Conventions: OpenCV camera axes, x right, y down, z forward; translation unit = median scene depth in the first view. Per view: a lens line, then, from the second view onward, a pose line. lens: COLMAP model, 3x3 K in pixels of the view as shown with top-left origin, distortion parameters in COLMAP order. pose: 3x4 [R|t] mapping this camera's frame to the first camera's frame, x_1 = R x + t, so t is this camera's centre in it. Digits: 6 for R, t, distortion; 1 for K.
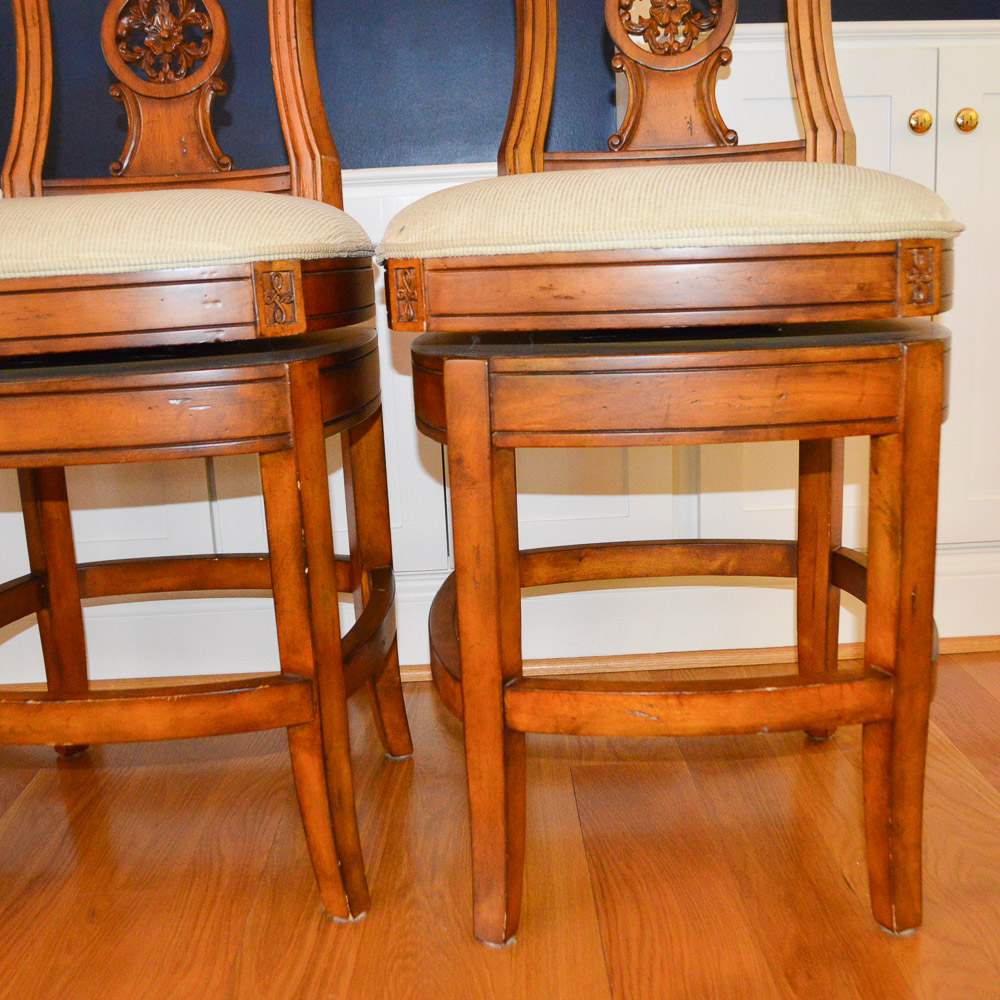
lens RADIAL K [[1201.9, 0, 500.0], [0, 1201.9, 500.0], [0, 0, 1]] dist [-0.092964, -0.011305]
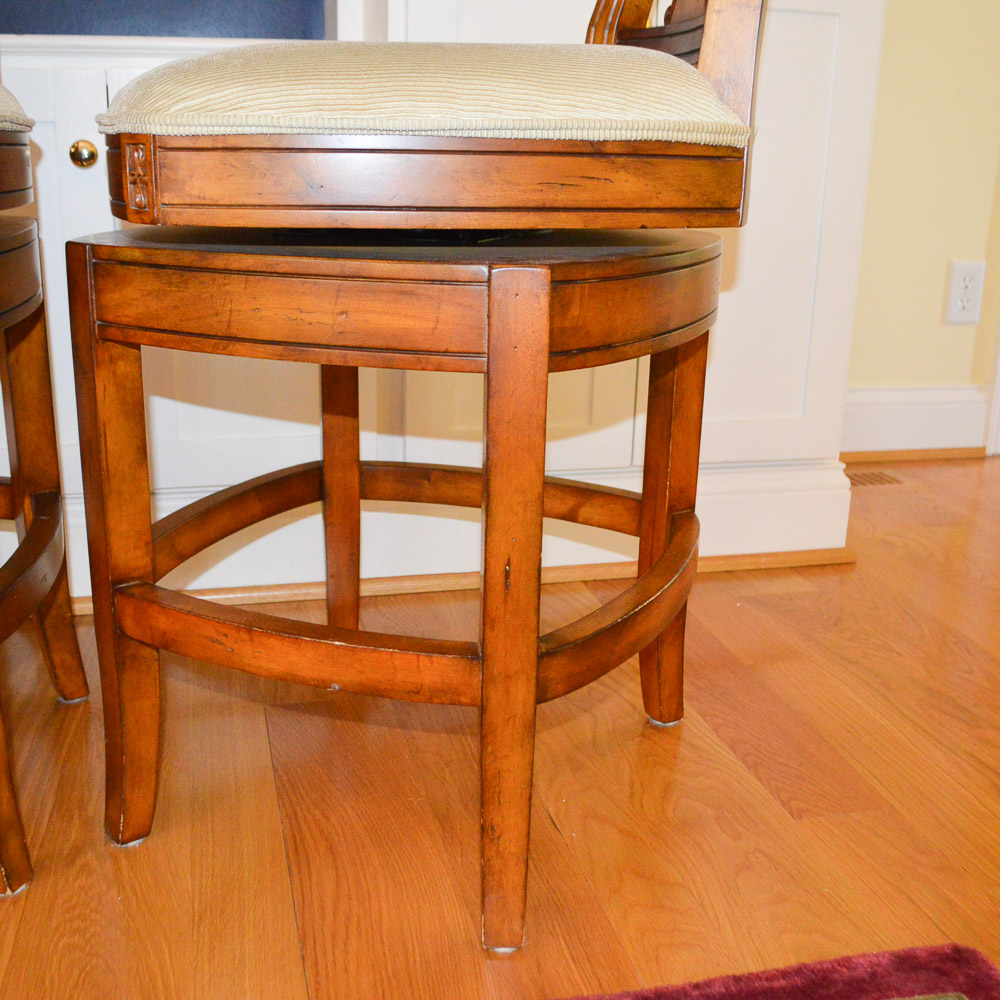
lens RADIAL K [[1201.9, 0, 500.0], [0, 1201.9, 500.0], [0, 0, 1]] dist [-0.092964, -0.011305]
pose [[0.940392, 0.155530, -0.302445, 0.569167], [-0.129215, 0.986012, 0.105282, -0.054472], [0.314589, -0.059925, 0.947335, 0.188674]]
